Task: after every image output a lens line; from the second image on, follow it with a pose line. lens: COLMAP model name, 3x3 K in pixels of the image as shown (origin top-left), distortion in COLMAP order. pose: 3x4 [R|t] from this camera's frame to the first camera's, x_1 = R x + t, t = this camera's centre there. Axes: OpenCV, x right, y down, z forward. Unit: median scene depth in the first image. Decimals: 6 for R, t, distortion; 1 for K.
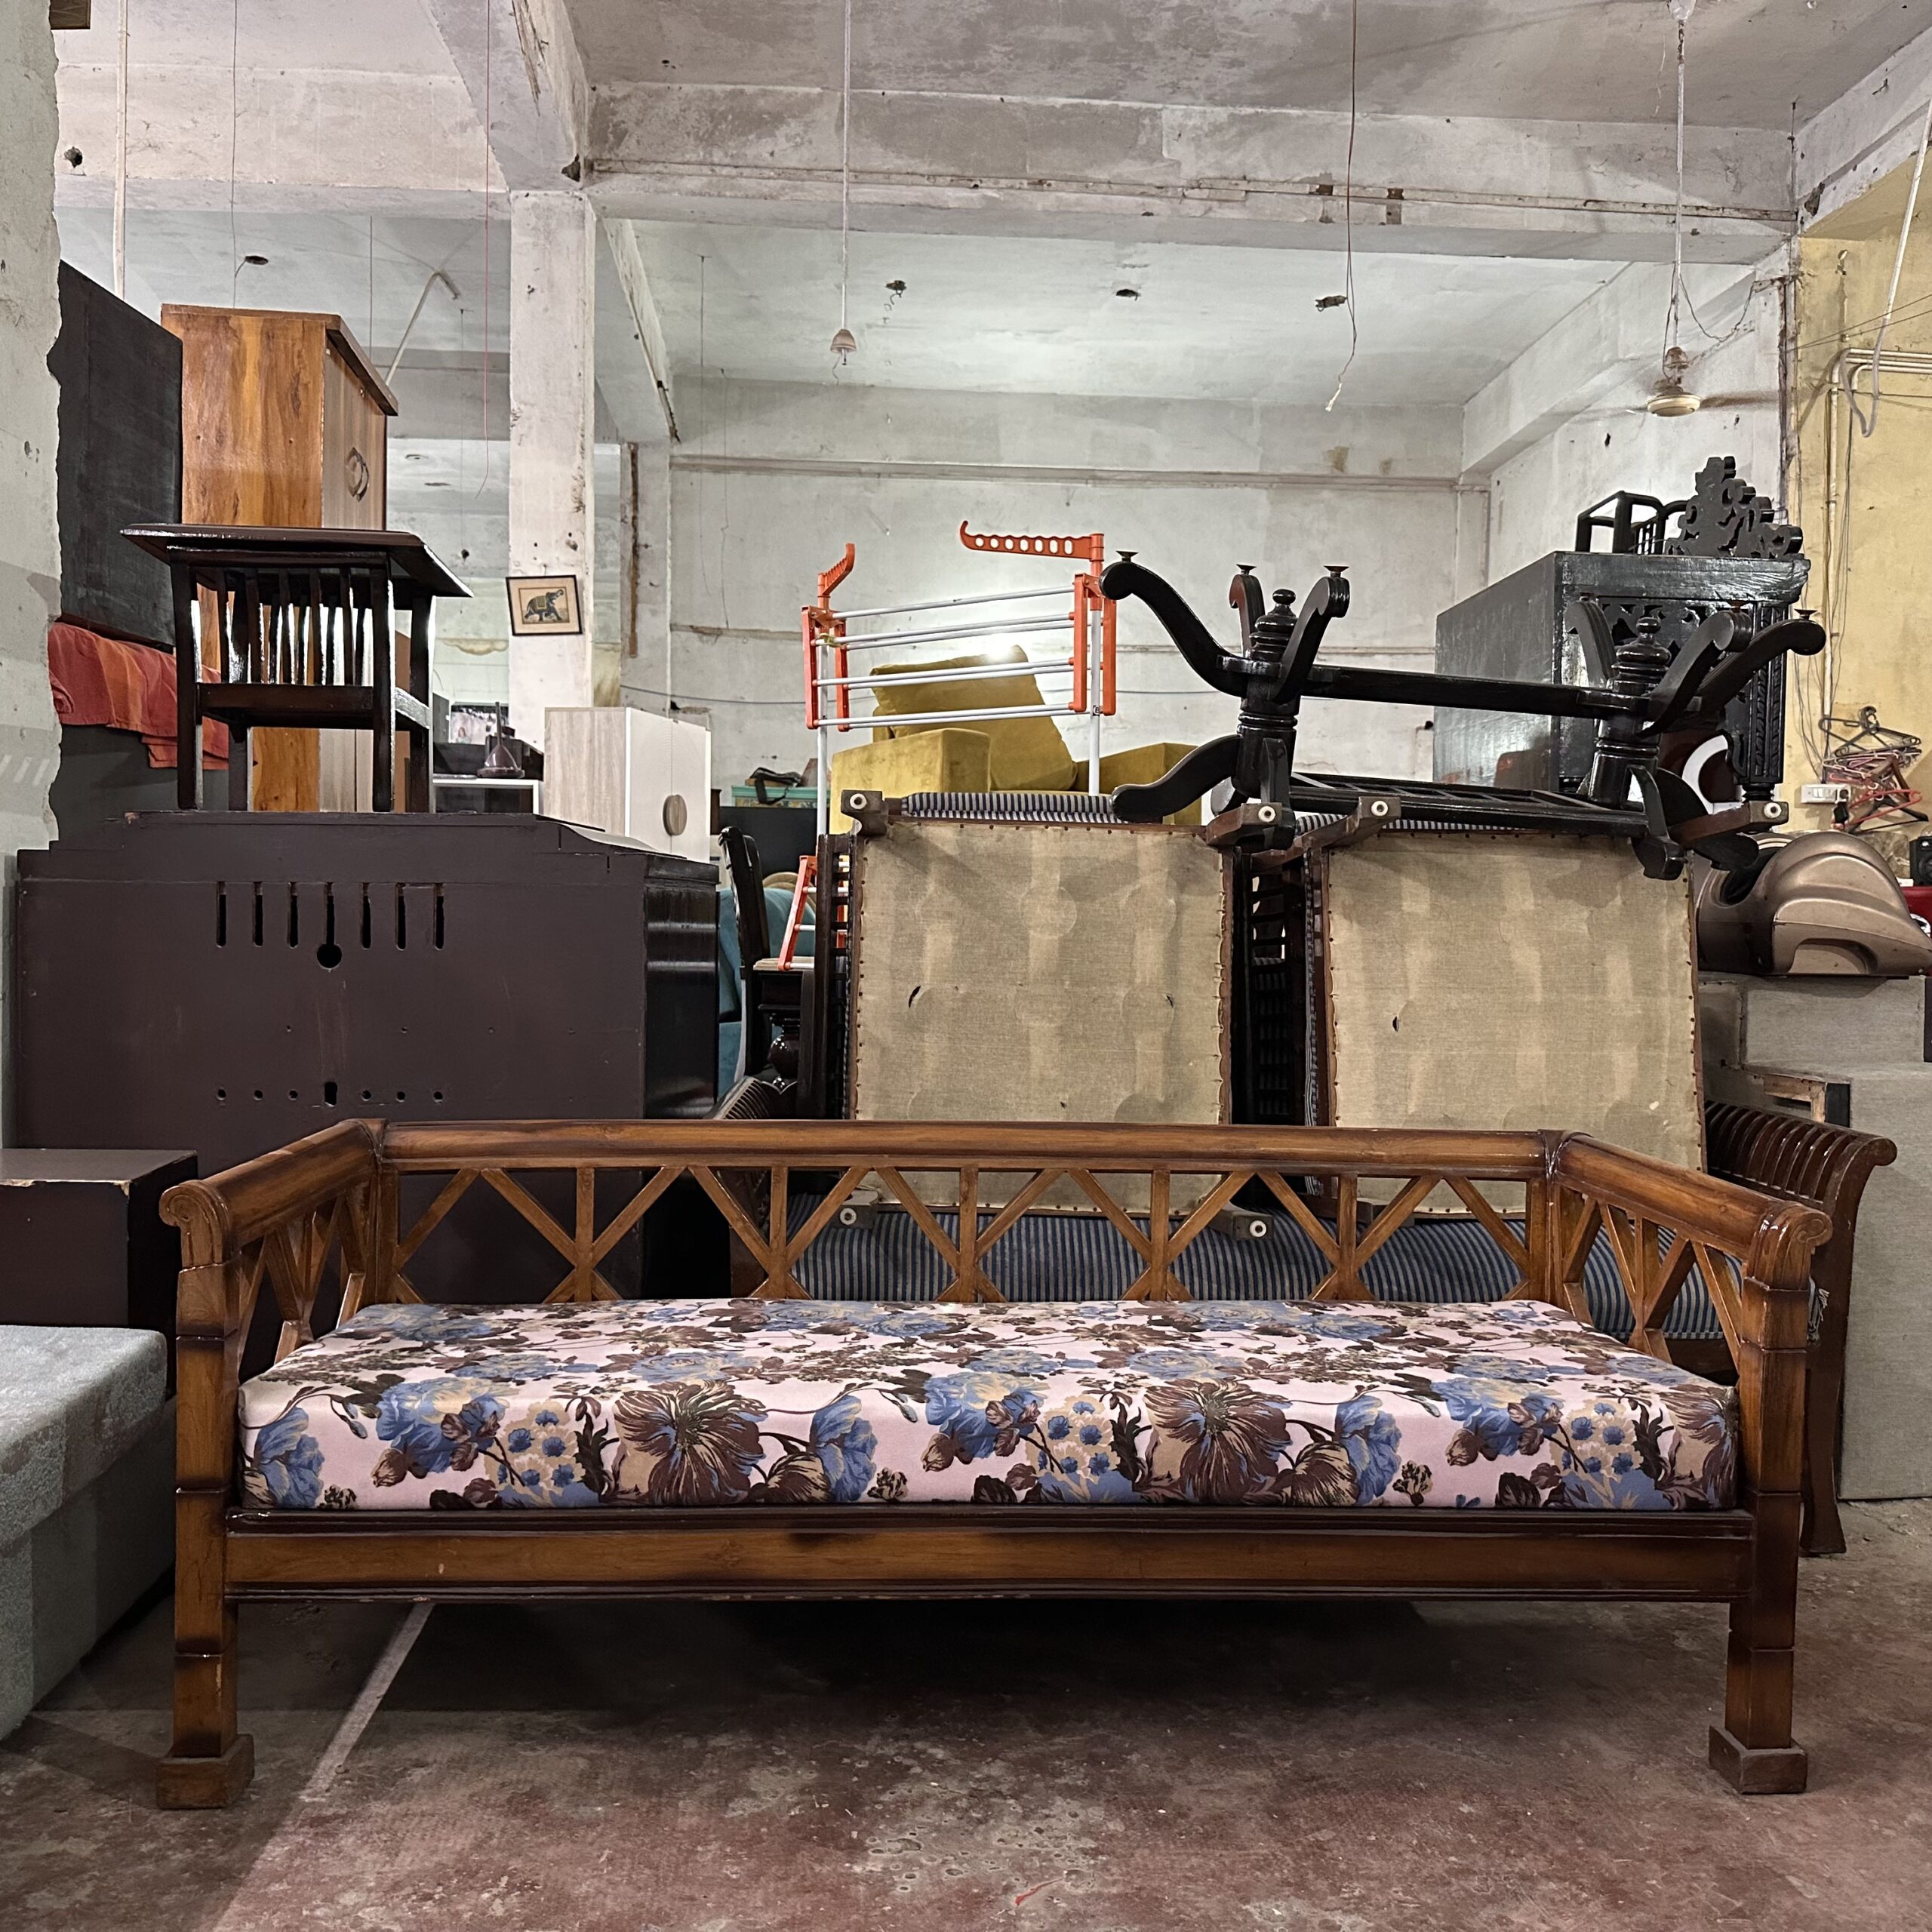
lens RADIAL K [[1817.9, 0, 966.0], [0, 1817.9, 966.0], [0, 0, 1]] dist [0.104543, -0.220222]
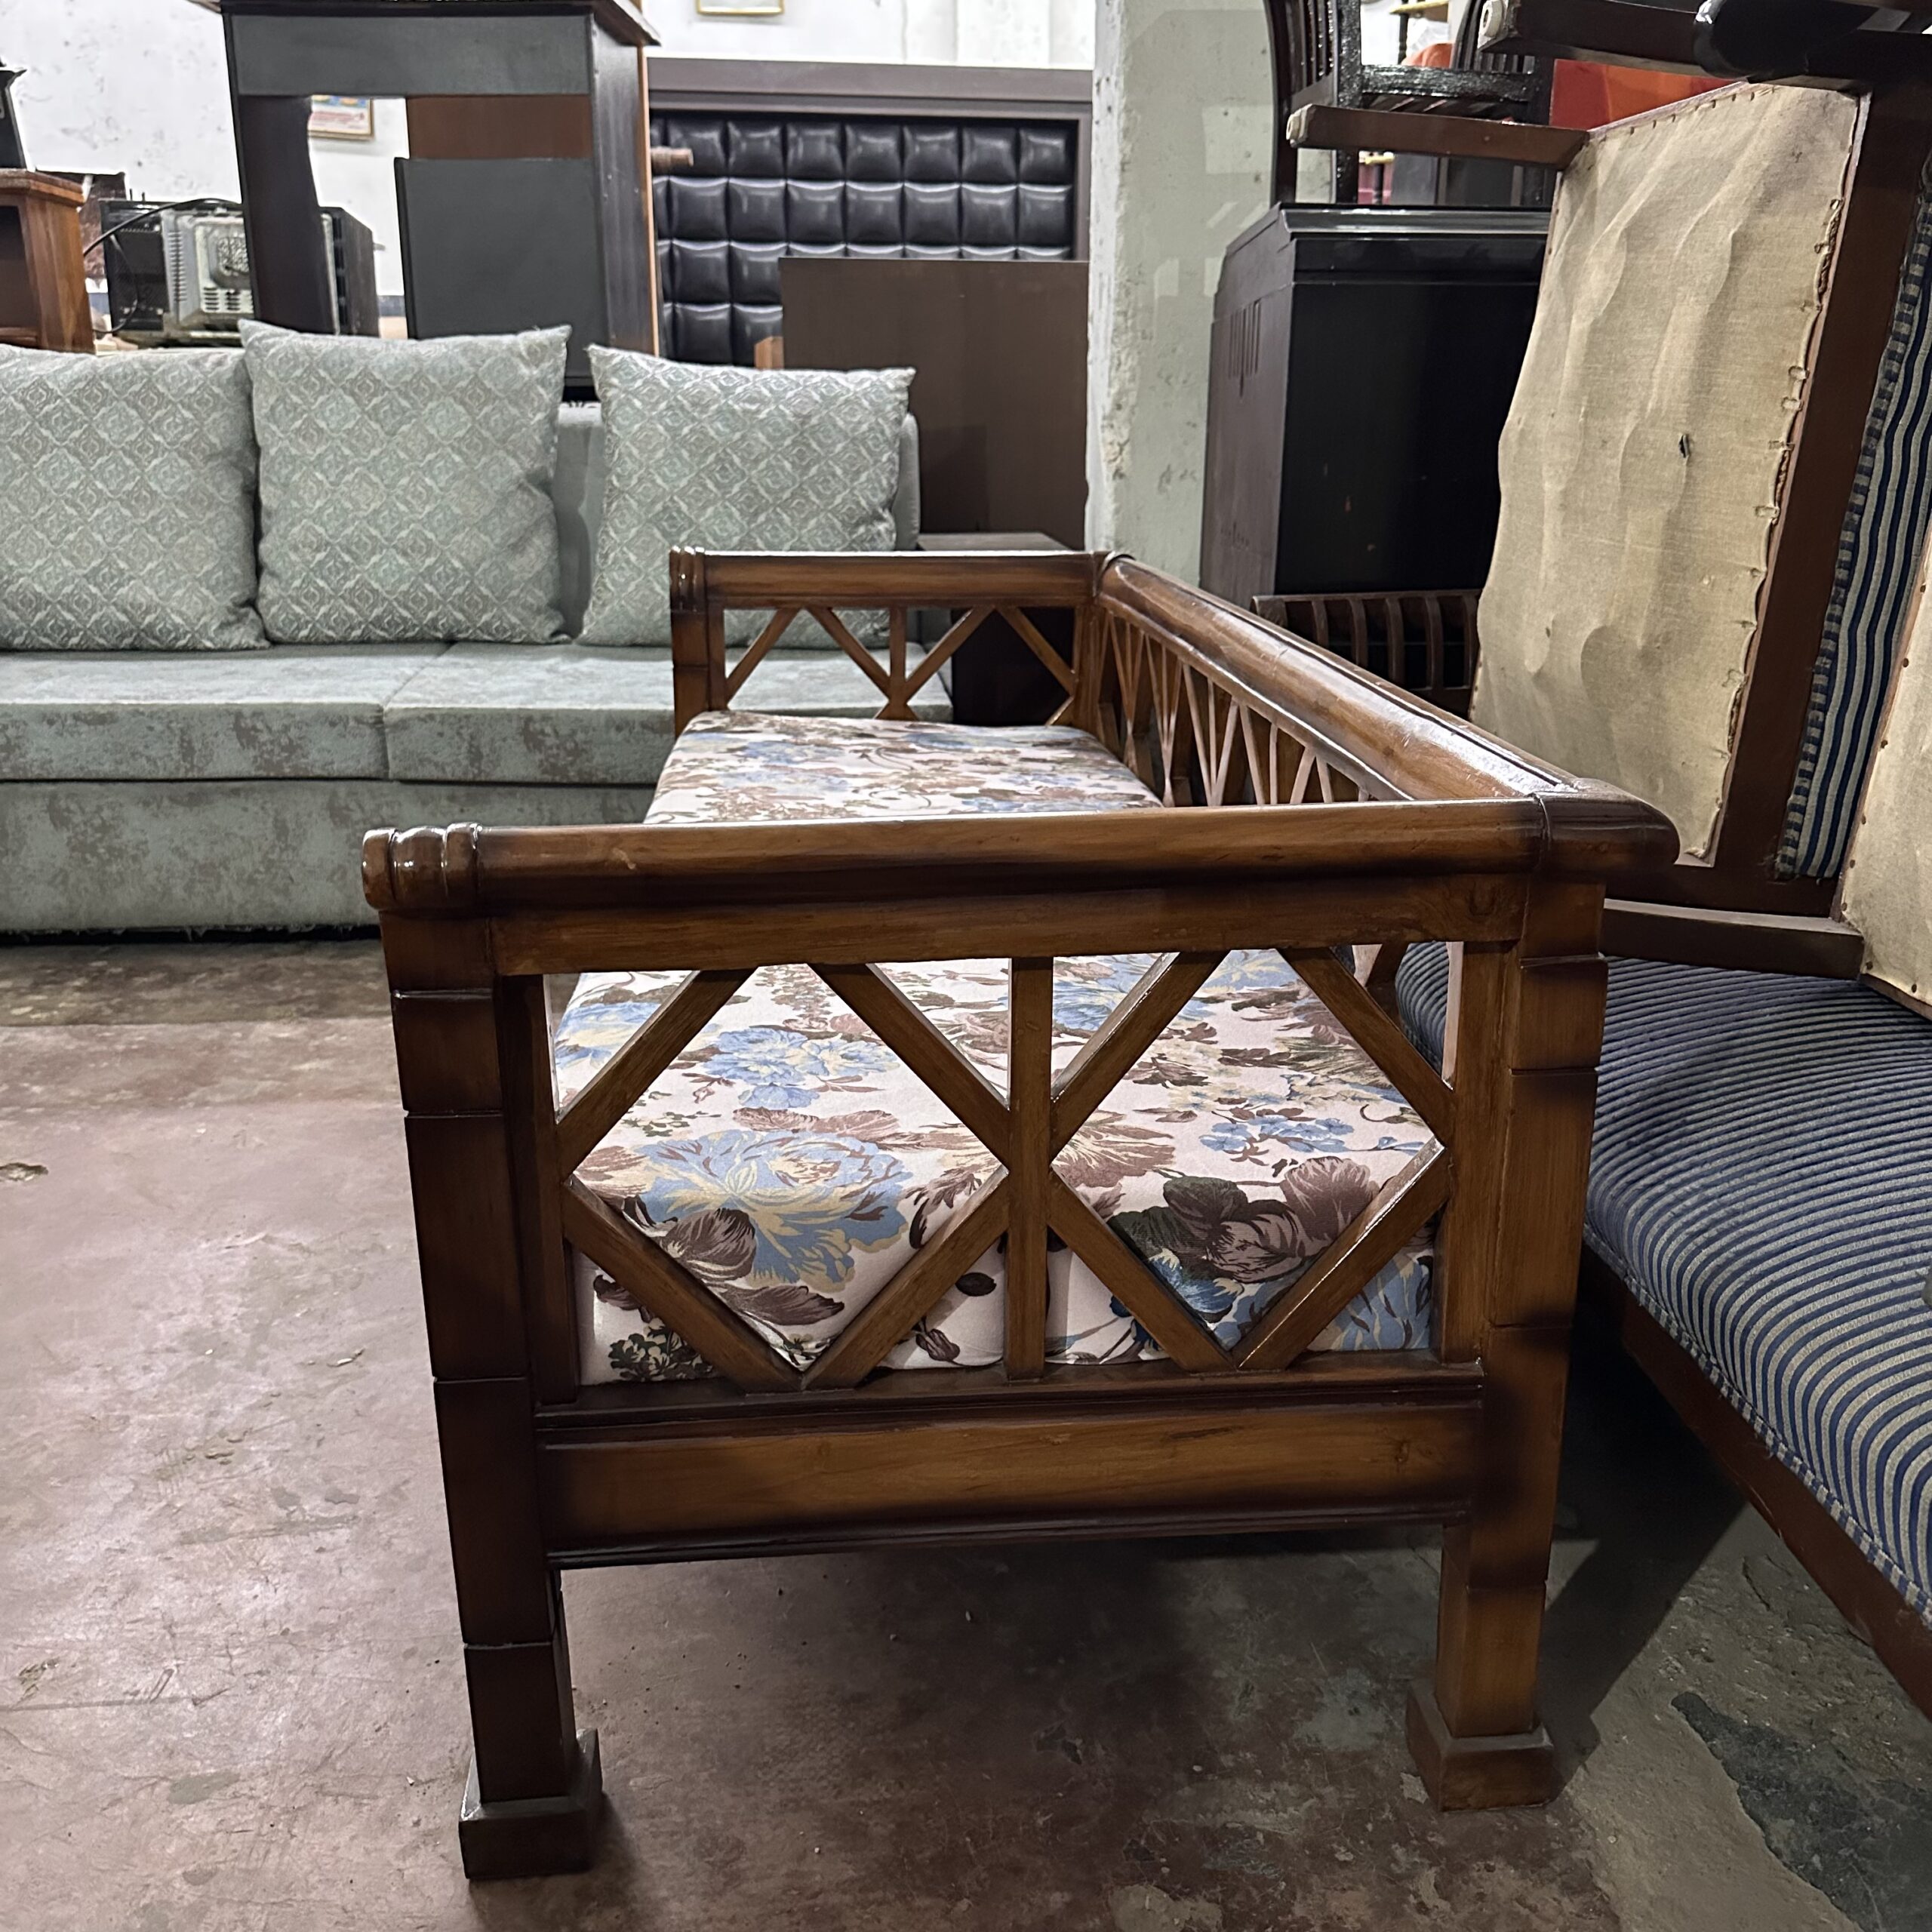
lens RADIAL K [[1817.9, 0, 966.0], [0, 1817.9, 966.0], [0, 0, 1]] dist [0.104543, -0.220222]
pose [[0.015559, 0.278562, -0.960292, 0.910941], [-0.039941, 0.959815, 0.277777, 0.033503], [0.999081, 0.034034, 0.026060, 1.135962]]
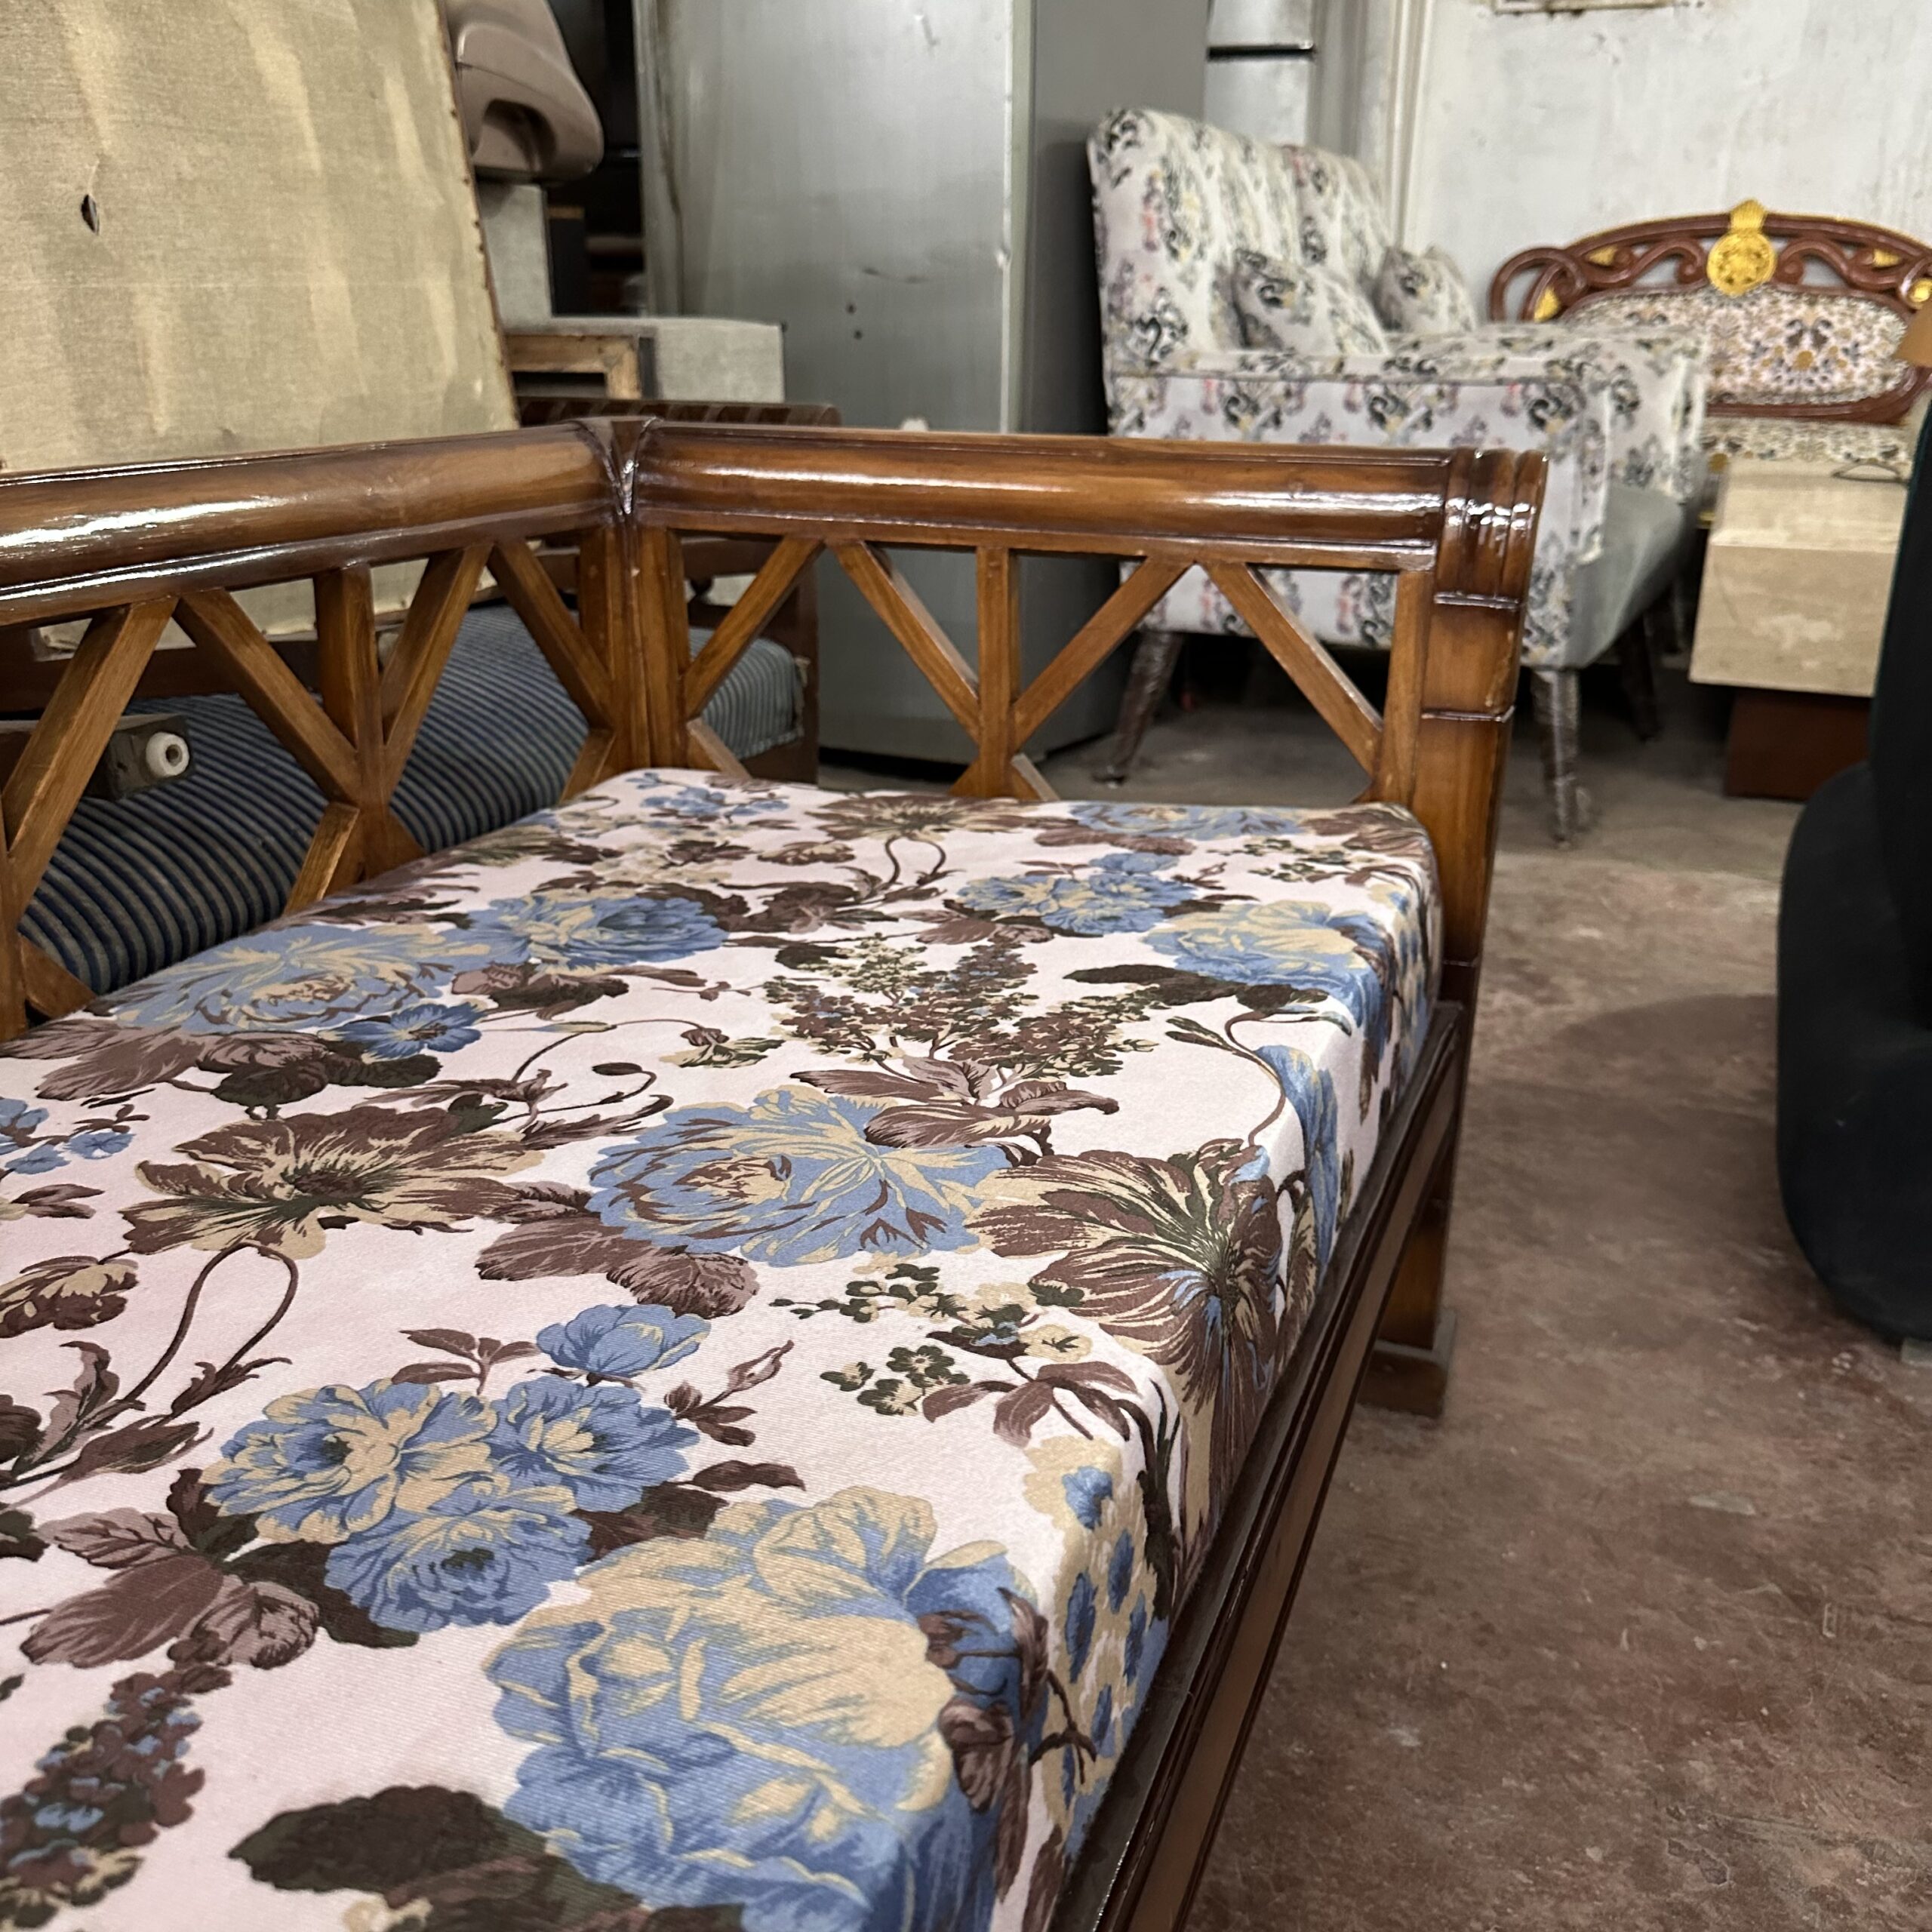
lens RADIAL K [[1861.7, 0, 1002.3], [0, 1861.7, 961.6], [0, 0, 1]] dist [0.009582, -0.011666]
pose [[0.404748, -0.319819, 0.856677, -0.140180], [0.034738, 0.941546, 0.335090, 0.082750], [-0.913768, -0.105867, 0.392199, 0.909709]]
